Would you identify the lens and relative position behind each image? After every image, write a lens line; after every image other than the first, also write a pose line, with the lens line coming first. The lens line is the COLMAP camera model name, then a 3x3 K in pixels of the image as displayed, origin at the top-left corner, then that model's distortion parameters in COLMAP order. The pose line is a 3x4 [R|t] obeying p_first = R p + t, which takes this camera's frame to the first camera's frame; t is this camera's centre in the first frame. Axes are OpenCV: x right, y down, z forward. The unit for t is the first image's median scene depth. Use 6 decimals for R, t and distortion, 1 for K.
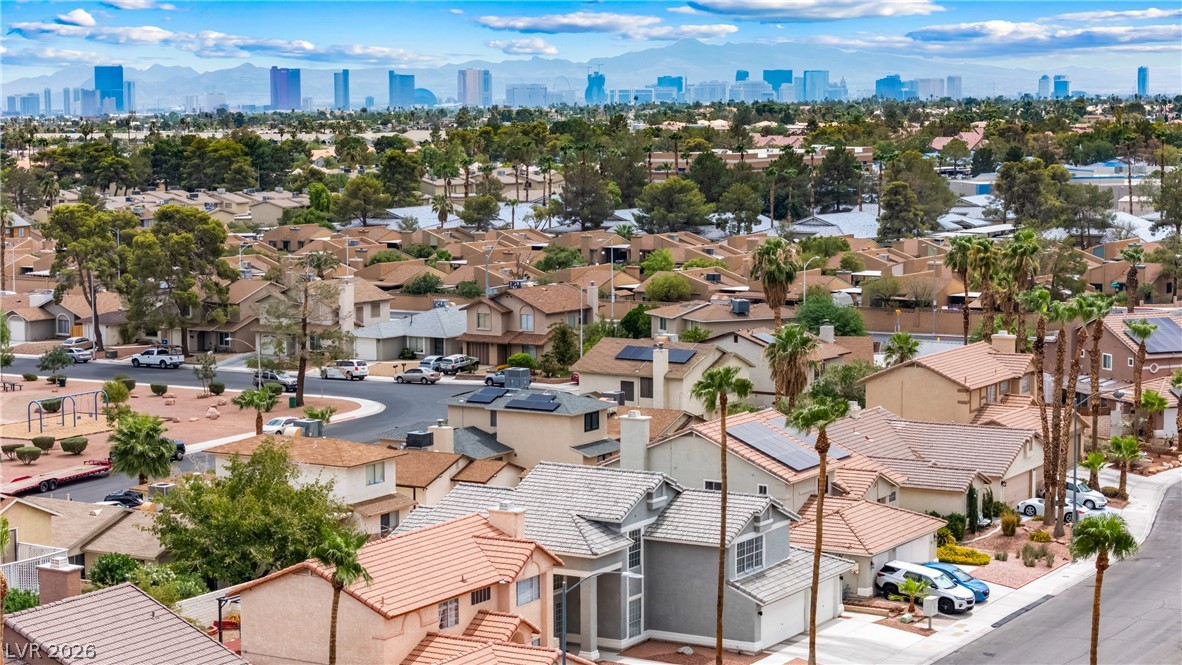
lens RADIAL K [[2386.5, 0, 591.2], [0, 2386.5, 332.6], [0, 0, 1]] dist [-0.011402, 0.000000]
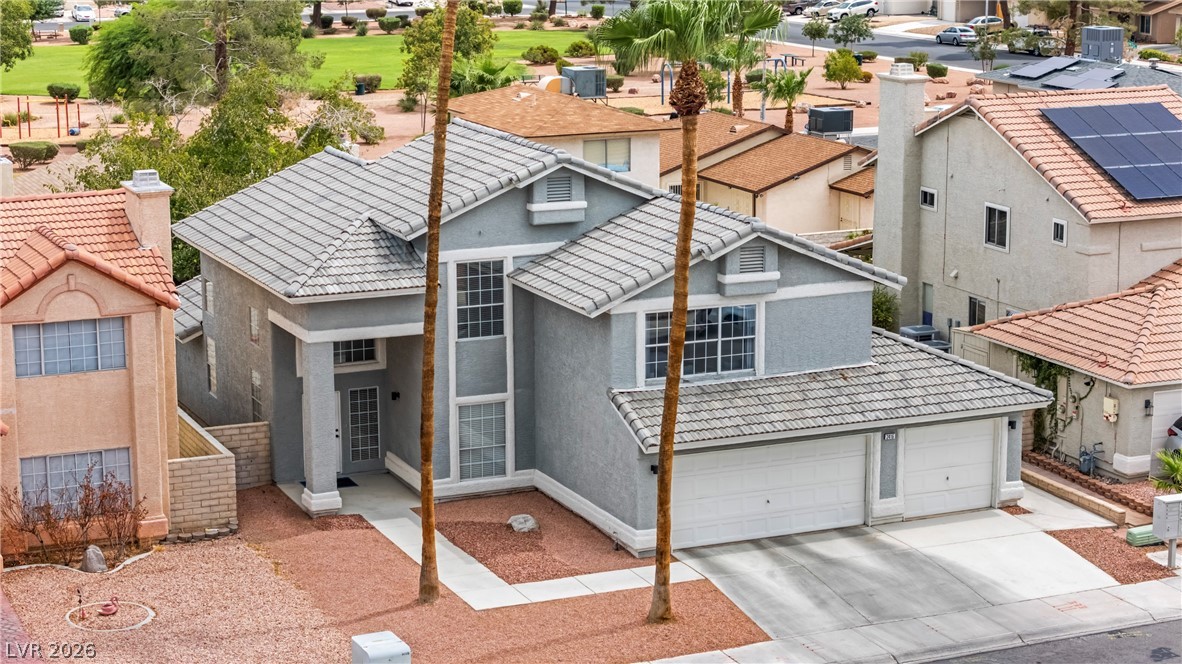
lens RADIAL K [[2386.5, 0, 589.6], [0, 2386.5, 333.7], [0, 0, 1]] dist [-0.011402, 0.000000]
pose [[0.803960, 0.118330, -0.582792, 0.318520], [-0.056764, 0.990799, 0.122866, 0.036026], [0.591969, -0.065698, 0.803279, 0.617620]]
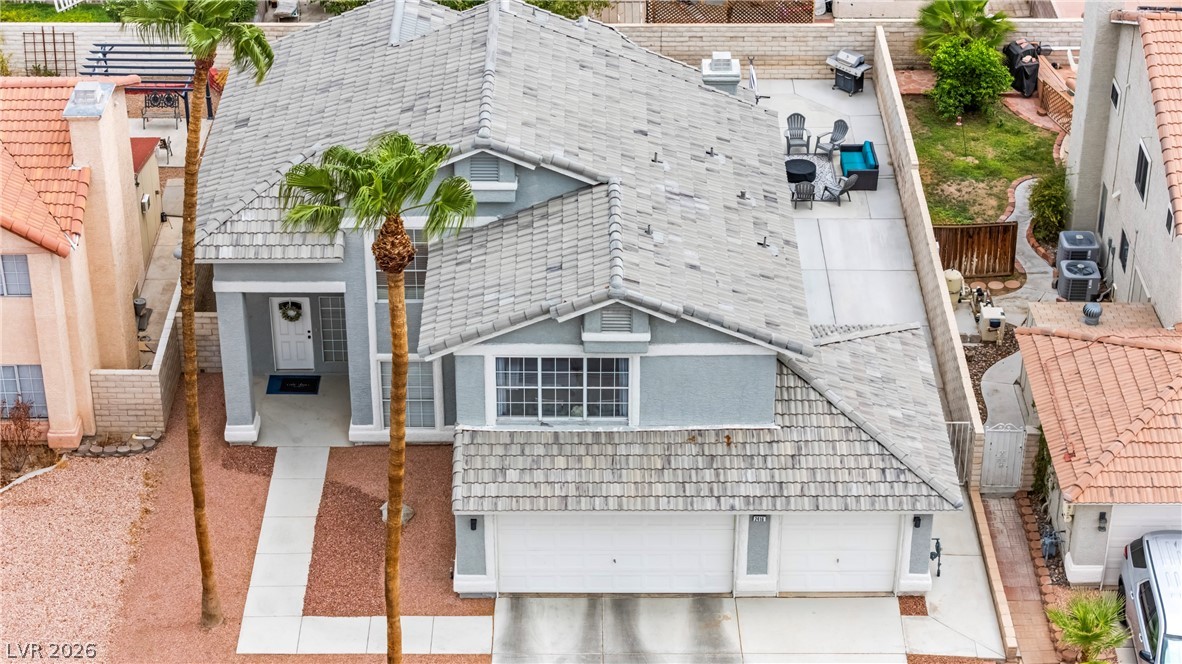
lens RADIAL K [[2386.5, 0, 590.8], [0, 2386.5, 331.3], [0, 0, 1]] dist [-0.011402, 0.000000]
pose [[0.497767, 0.444952, -0.744477, 0.383047], [-0.088777, 0.880004, 0.466595, -0.115287], [0.862755, -0.166164, 0.477538, 0.802277]]
